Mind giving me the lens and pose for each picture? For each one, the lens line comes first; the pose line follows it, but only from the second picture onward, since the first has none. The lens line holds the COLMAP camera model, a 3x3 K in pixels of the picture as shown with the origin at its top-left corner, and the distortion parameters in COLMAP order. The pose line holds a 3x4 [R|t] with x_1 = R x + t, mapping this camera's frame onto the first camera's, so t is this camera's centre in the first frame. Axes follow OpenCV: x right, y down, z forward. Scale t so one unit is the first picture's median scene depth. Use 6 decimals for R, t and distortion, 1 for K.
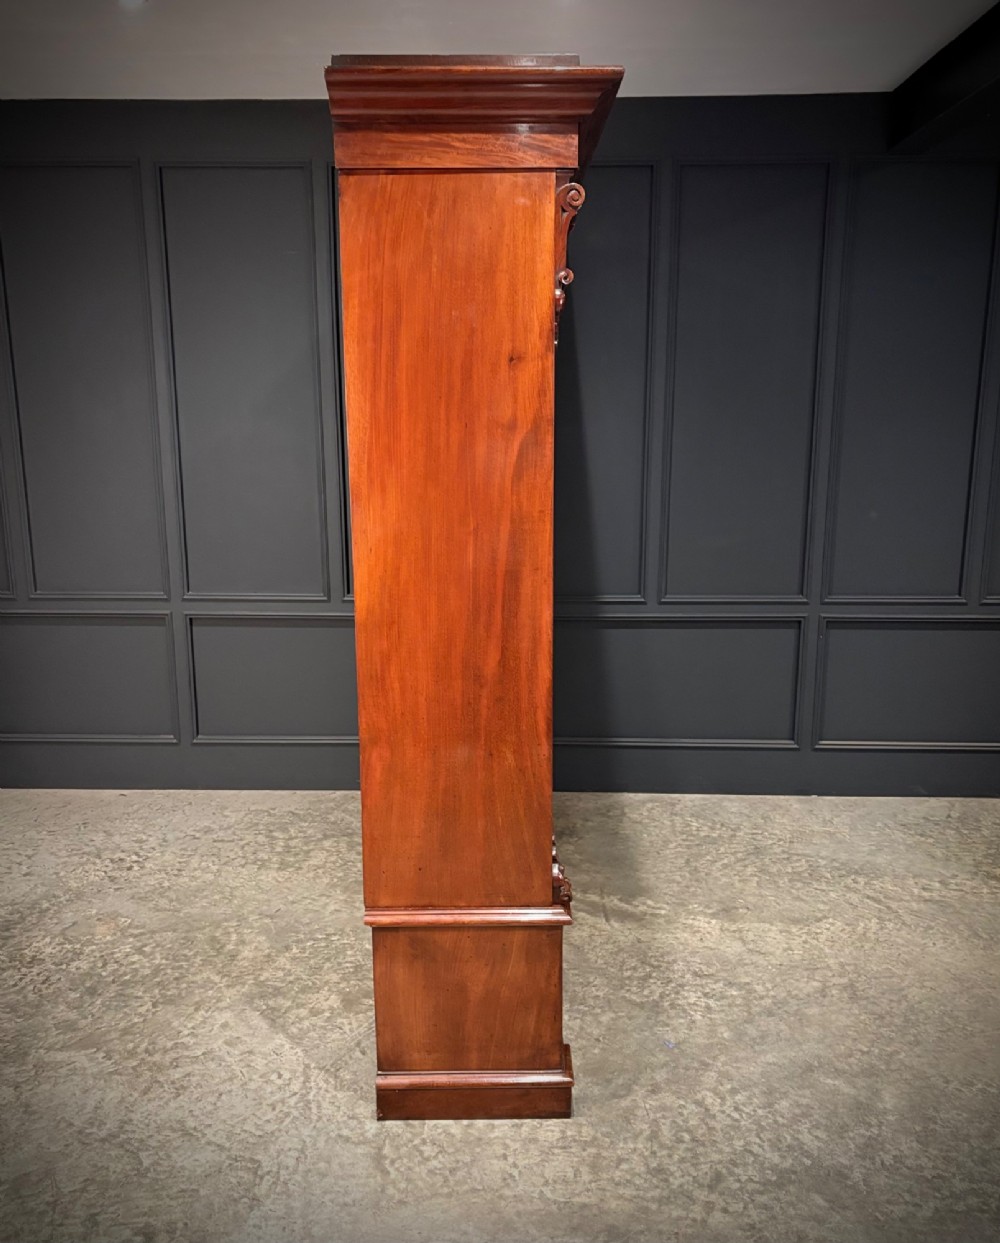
lens RADIAL K [[1008.5, 0, 500.0], [0, 1008.5, 621.5], [0, 0, 1]] dist [-0.010431, 0.060614]
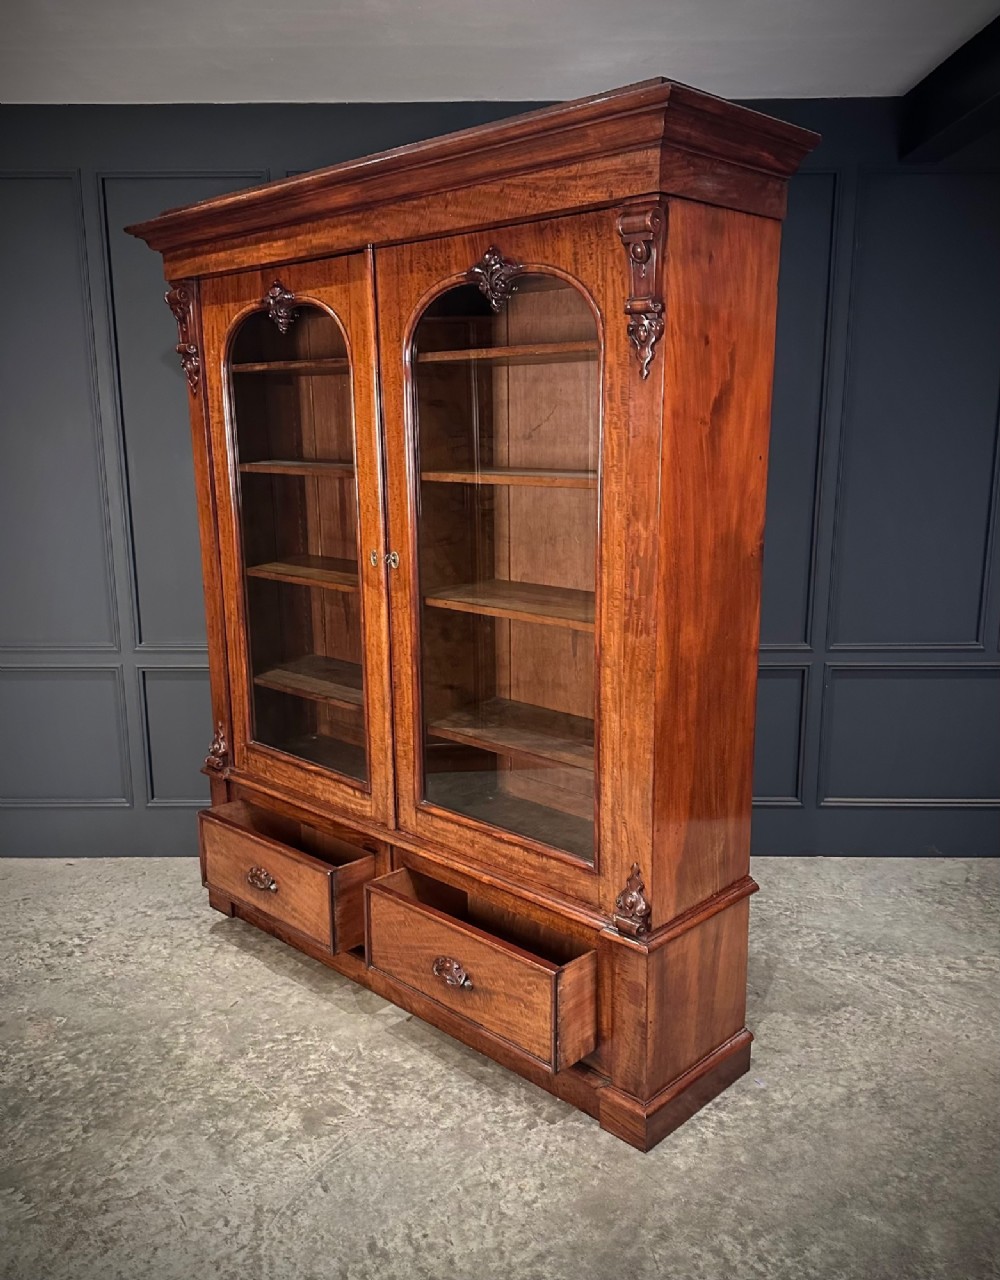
lens RADIAL K [[1011.8, 0, 500.0], [0, 1011.8, 640.0], [0, 0, 1]] dist [0.036242, -0.035063]
pose [[0.999797, -0.007411, 0.018748, 0.000796], [0.007686, 0.999863, -0.014656, -0.024743], [-0.018636, 0.014797, 0.999717, 0.106160]]
